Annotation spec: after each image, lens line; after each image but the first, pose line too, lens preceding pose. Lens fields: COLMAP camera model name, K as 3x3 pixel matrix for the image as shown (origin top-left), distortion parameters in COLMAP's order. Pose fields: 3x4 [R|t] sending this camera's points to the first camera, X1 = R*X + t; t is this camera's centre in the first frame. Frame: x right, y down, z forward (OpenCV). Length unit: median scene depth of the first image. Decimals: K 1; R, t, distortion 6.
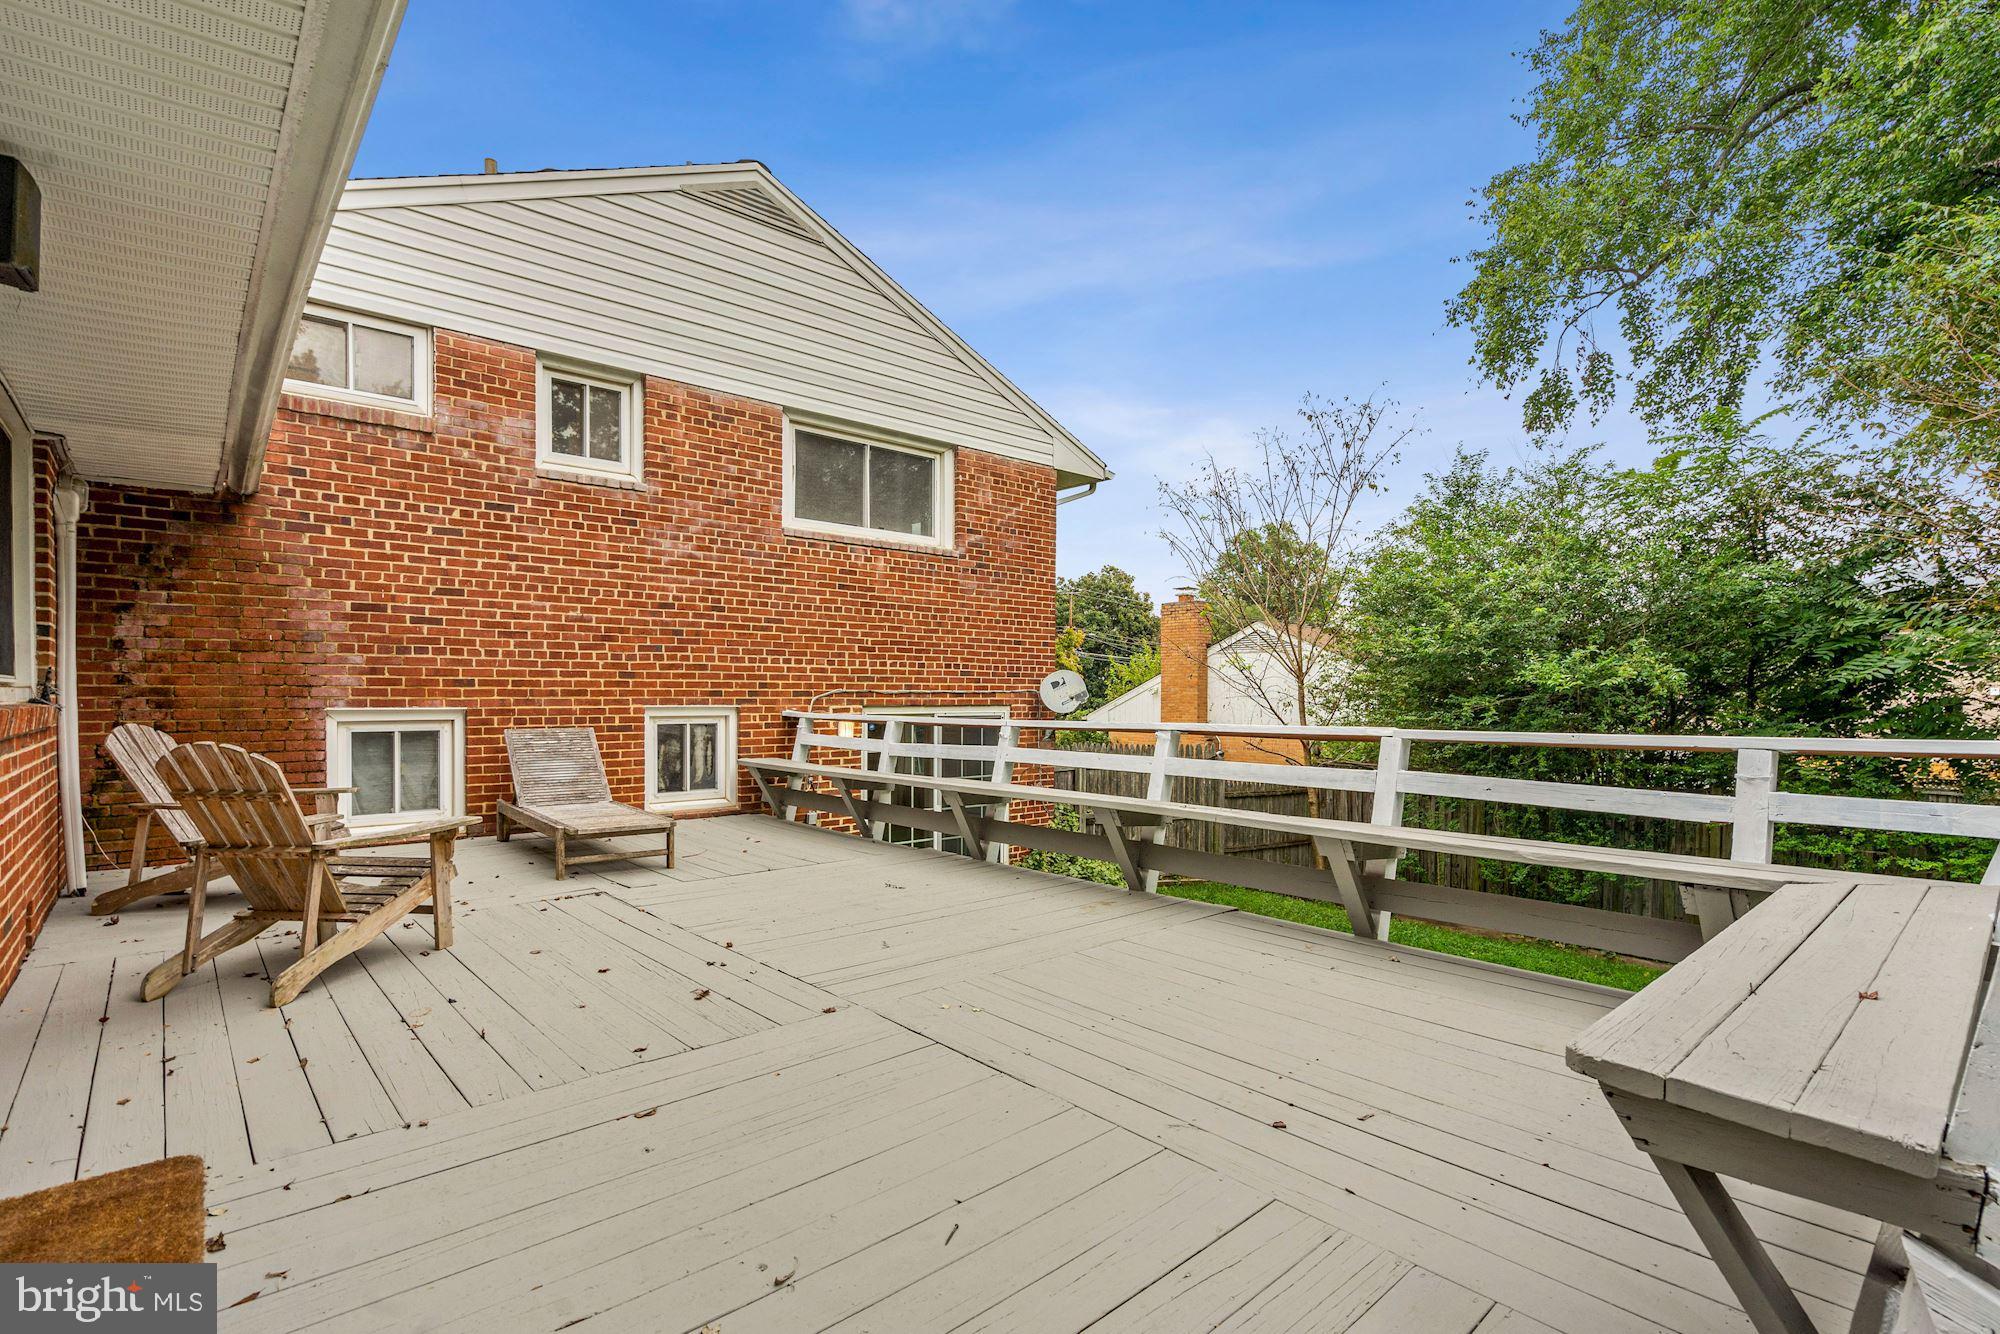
lens RADIAL K [[936.3, 0, 1005.5], [0, 936.3, 695.3], [0, 0, 1]] dist [-0.002833, 0.000279]
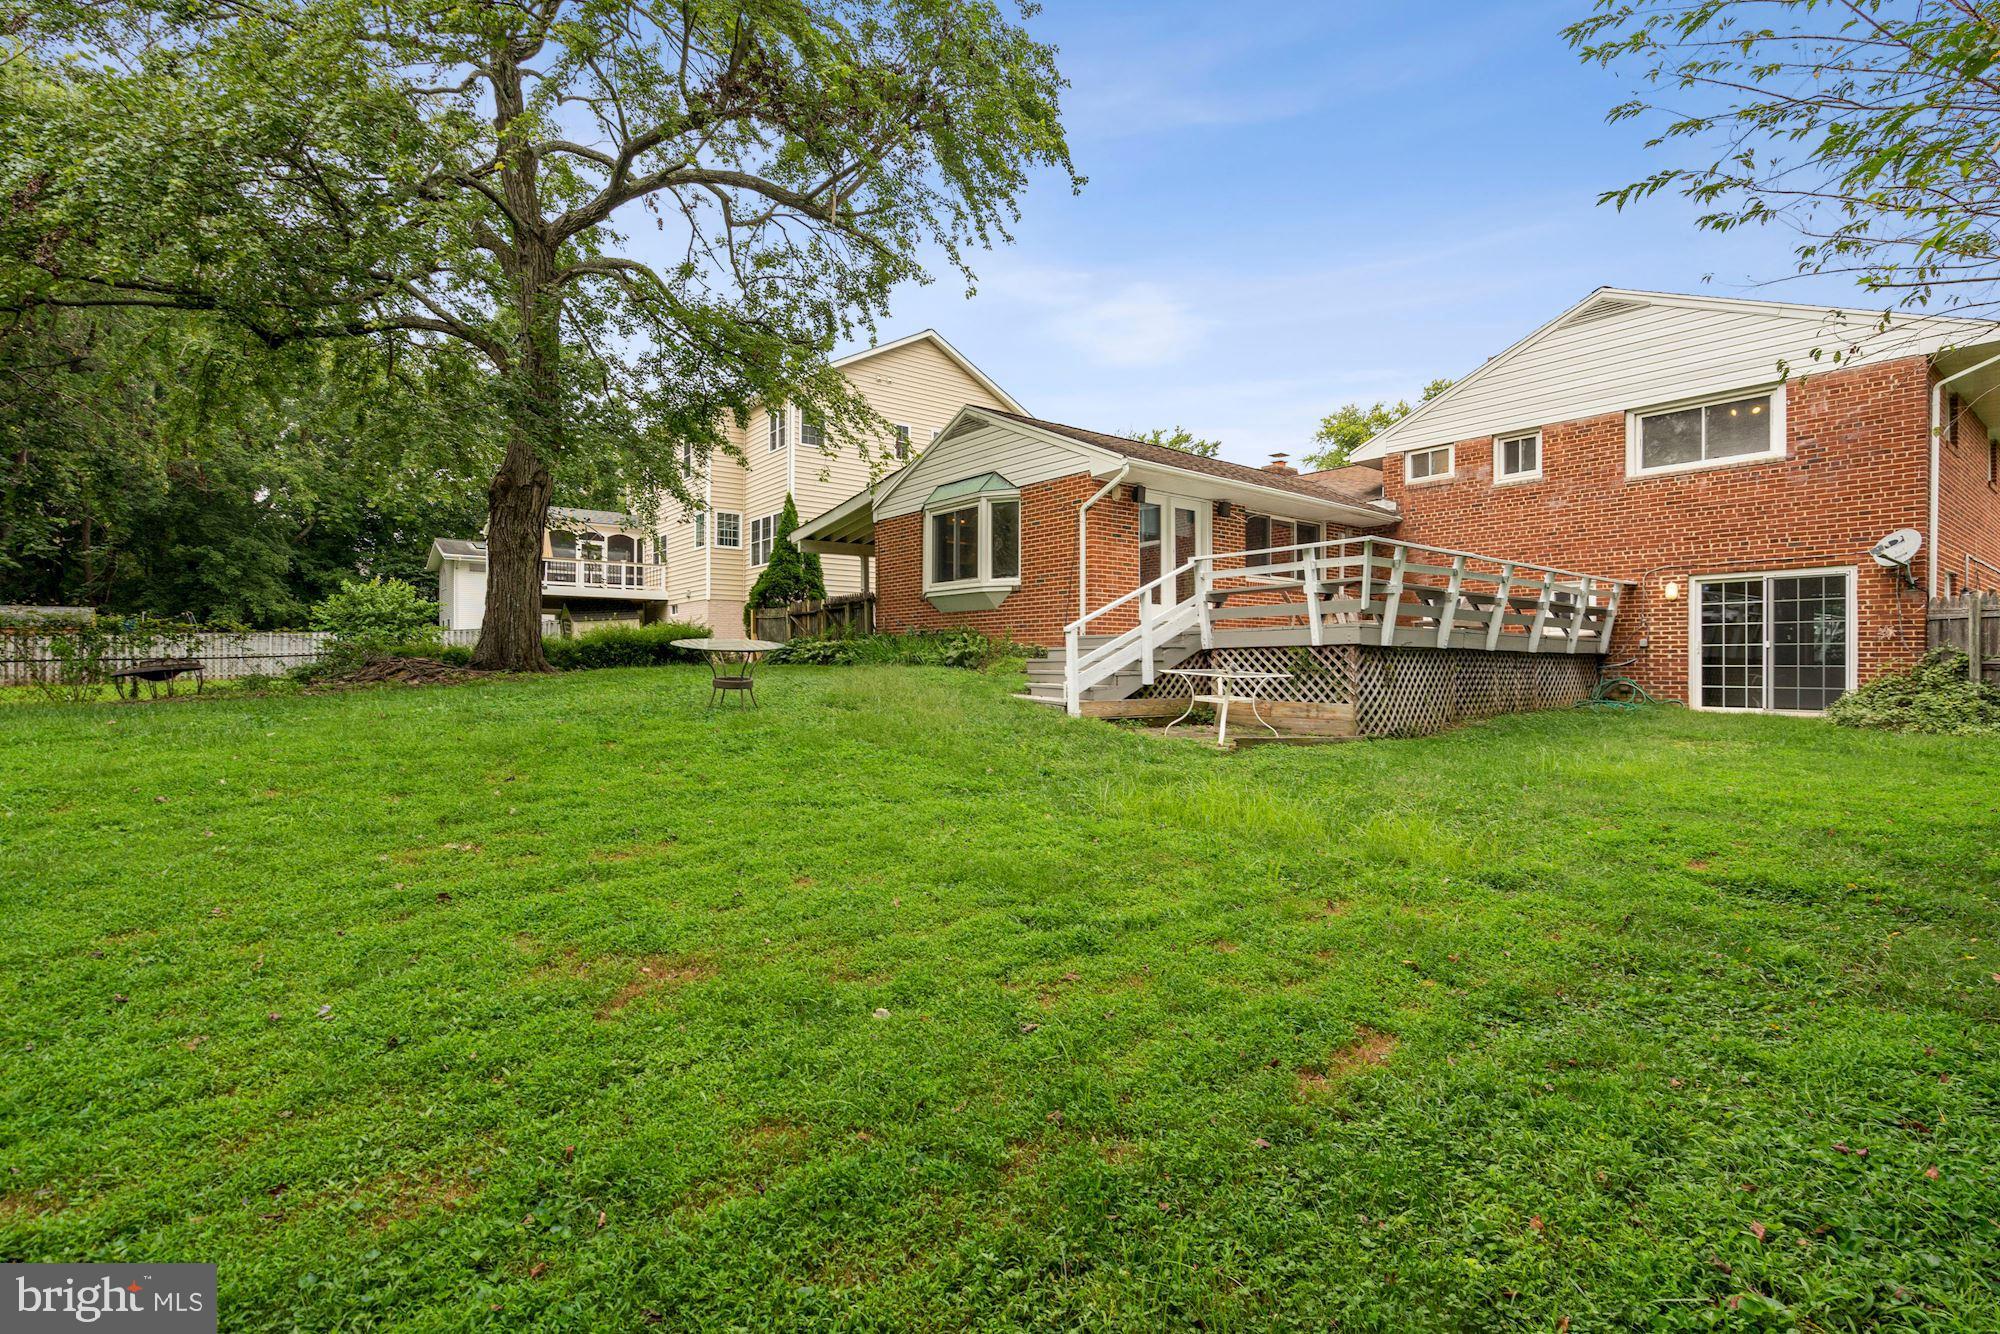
lens RADIAL K [[918.2, 0, 995.3], [0, 918.2, 665.7], [0, 0, 1]] dist [0.001475, 0.000438]
pose [[-0.066215, -0.005896, -0.997788, 1.729507], [-0.009031, 0.999945, -0.005309, 0.215657], [0.997764, 0.008660, -0.066265, -0.079521]]
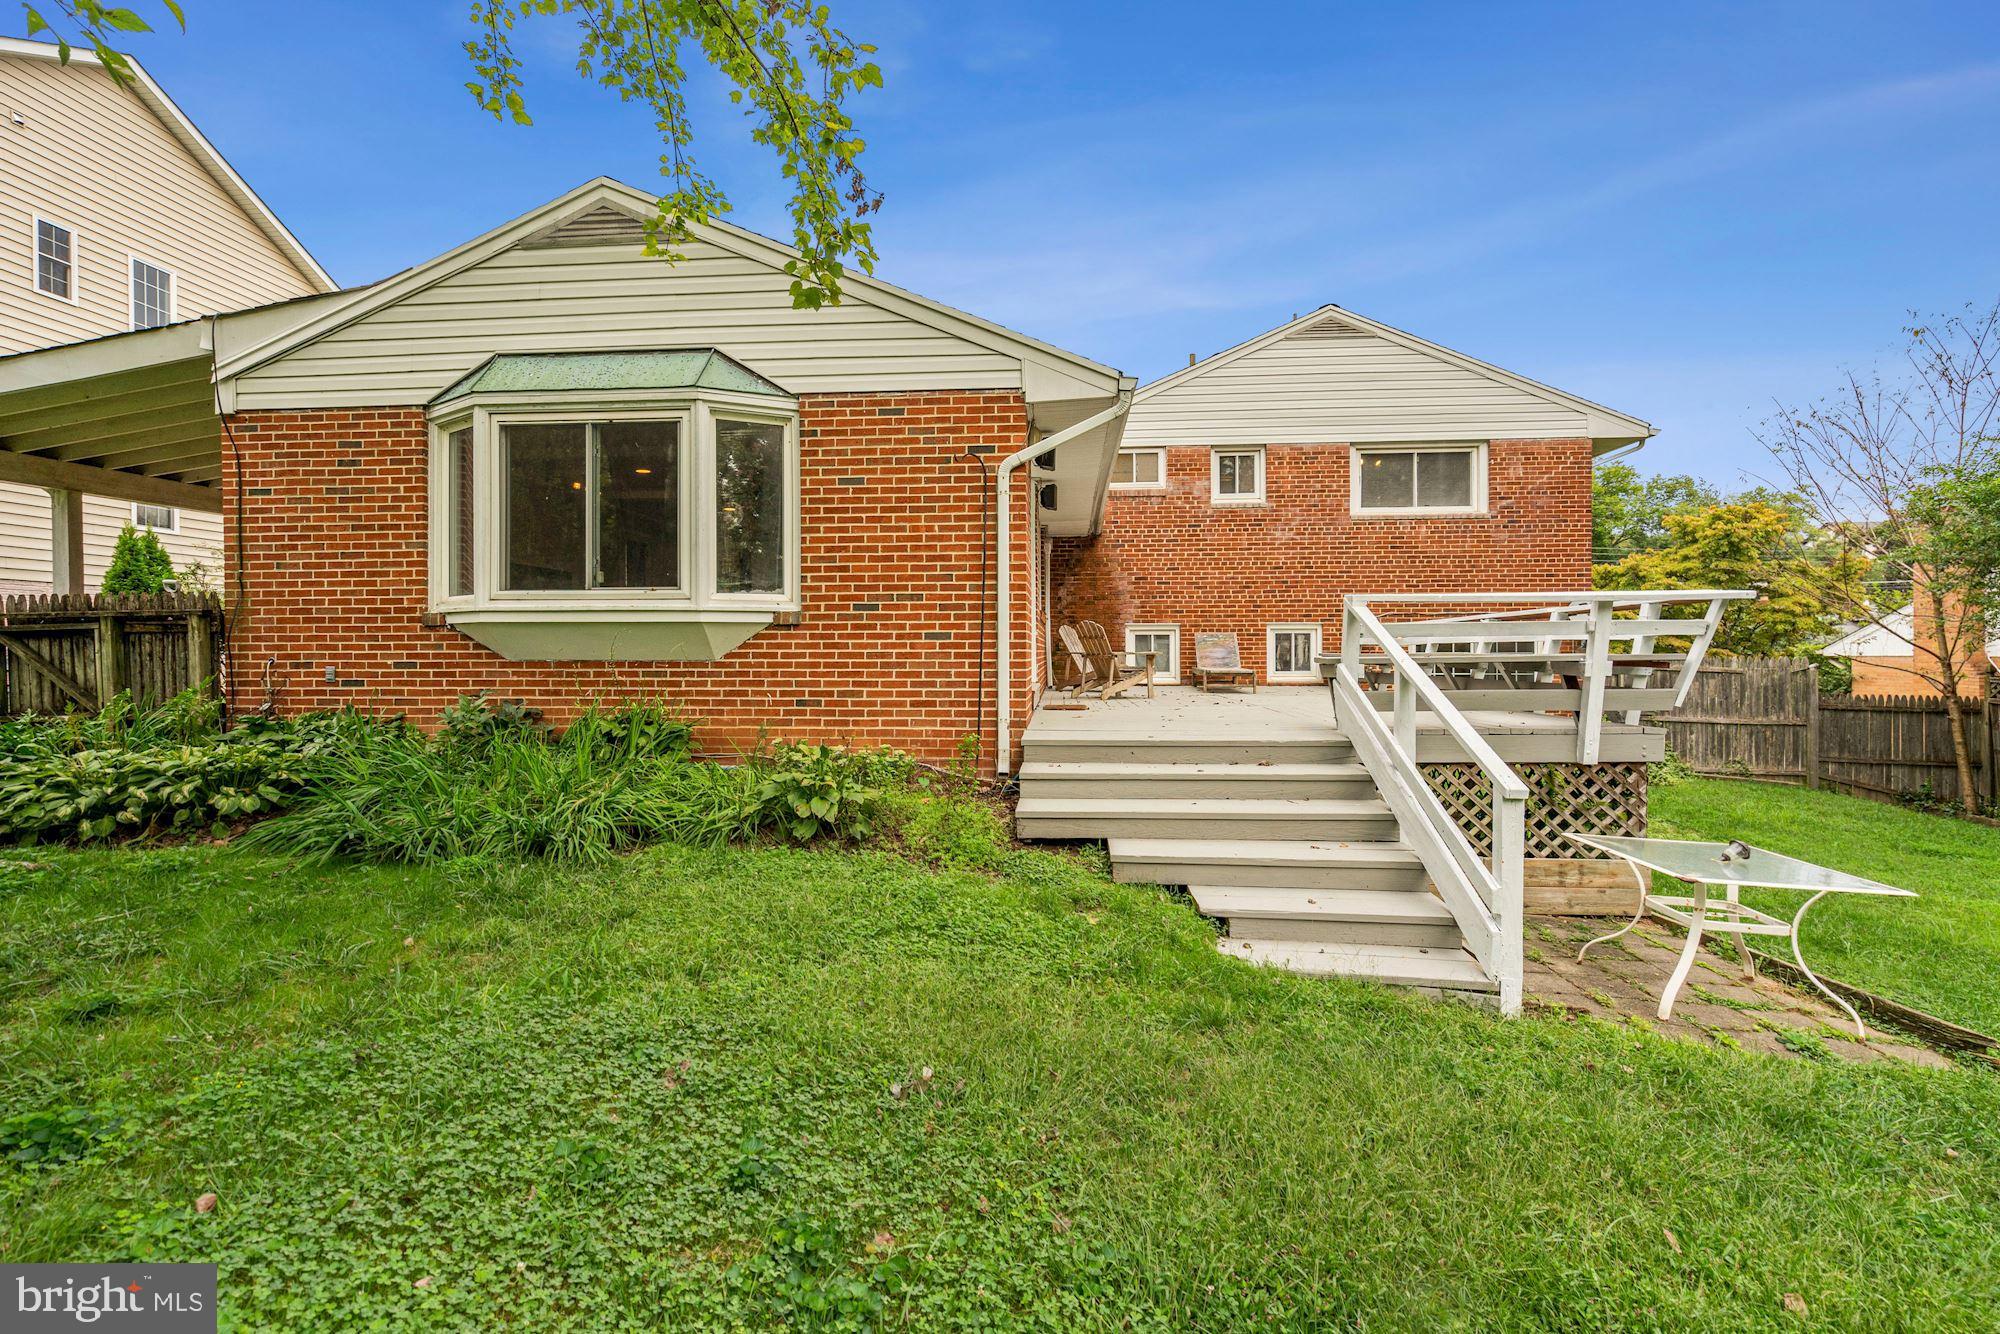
lens RADIAL K [[906.1, 0, 1000.0], [0, 906.1, 667.0], [0, 0, 1]] dist [-0.001961, 0.001064]
pose [[0.685514, 0.005288, -0.728041, 0.557364], [0.002974, 0.999945, 0.010064, 0.079201], [0.728054, -0.009064, 0.685460, -0.613341]]
